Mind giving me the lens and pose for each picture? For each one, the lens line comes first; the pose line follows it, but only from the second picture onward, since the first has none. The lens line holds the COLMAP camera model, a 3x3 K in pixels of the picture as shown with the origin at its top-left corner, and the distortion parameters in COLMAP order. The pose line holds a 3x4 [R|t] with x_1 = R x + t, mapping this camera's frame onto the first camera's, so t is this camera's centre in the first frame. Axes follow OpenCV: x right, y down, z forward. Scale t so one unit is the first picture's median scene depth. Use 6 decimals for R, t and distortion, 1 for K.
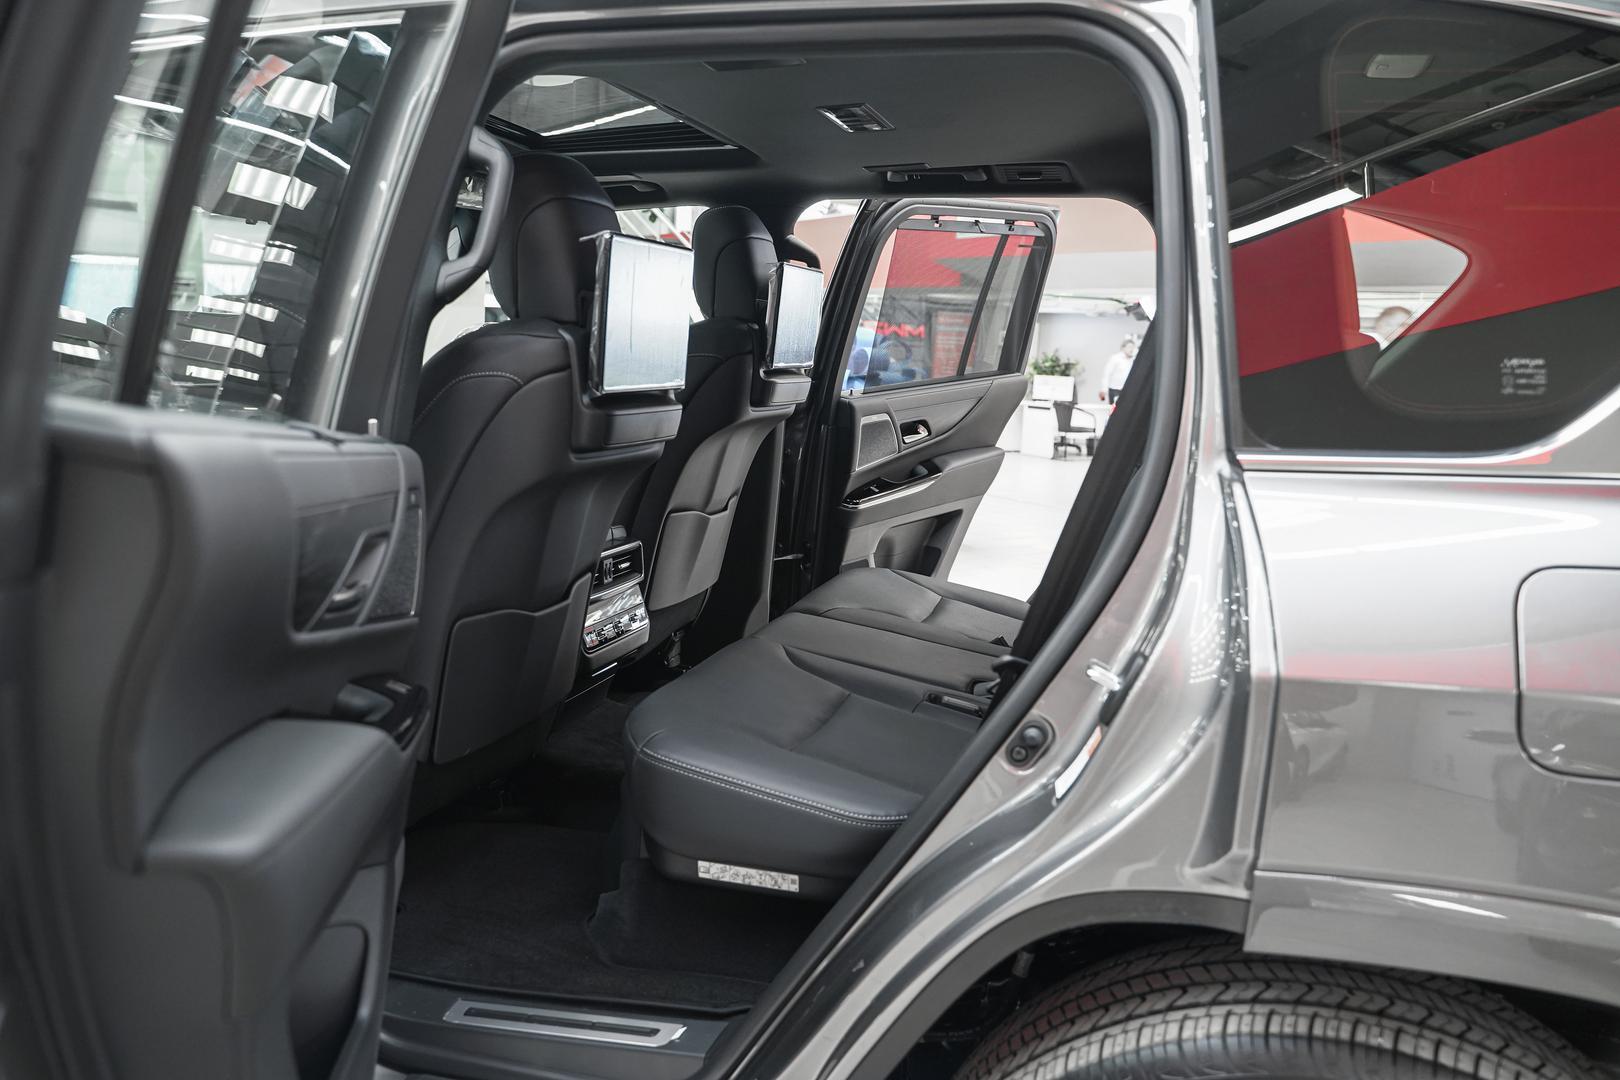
lens RADIAL K [[1307.8, 0, 810.0], [0, 1307.8, 540.0], [0, 0, 1]] dist [-0.011260, 0.017478]
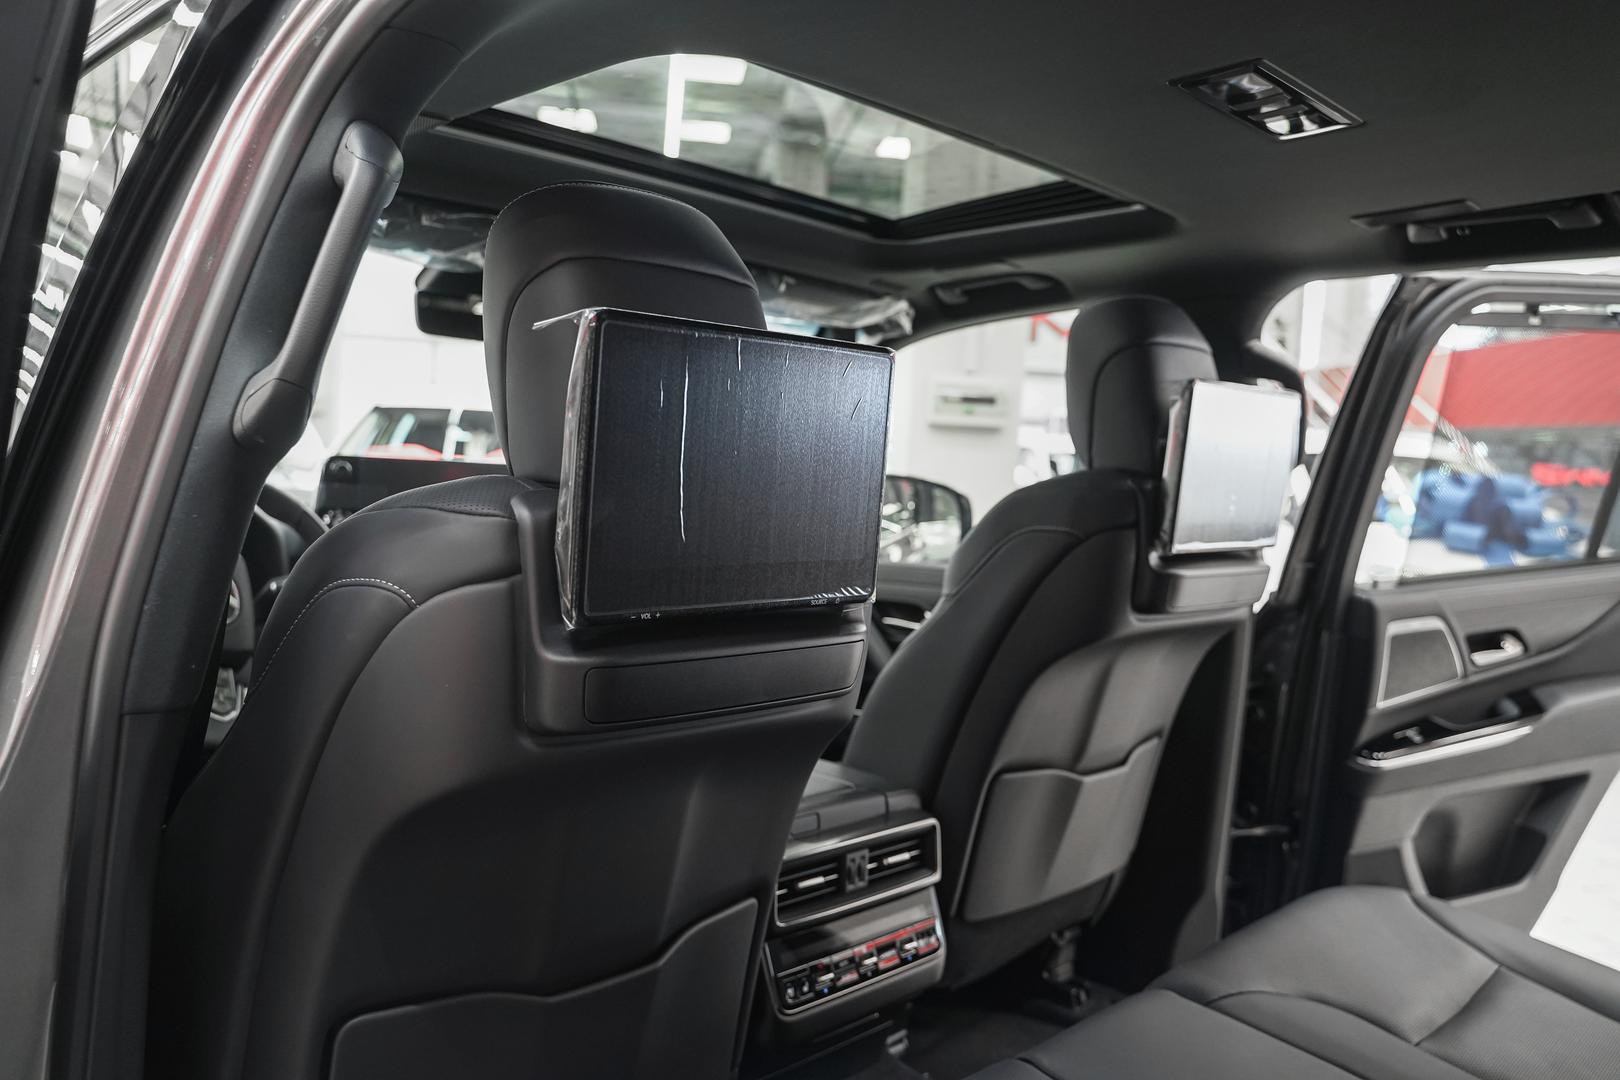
lens RADIAL K [[1307.8, 0, 810.0], [0, 1307.8, 540.0], [0, 0, 1]] dist [-0.011260, 0.017478]
pose [[0.886996, 0.028606, -0.460889, 0.088904], [-0.077542, 0.993134, -0.087592, -0.062576], [0.455219, 0.113432, 0.883124, 0.343361]]
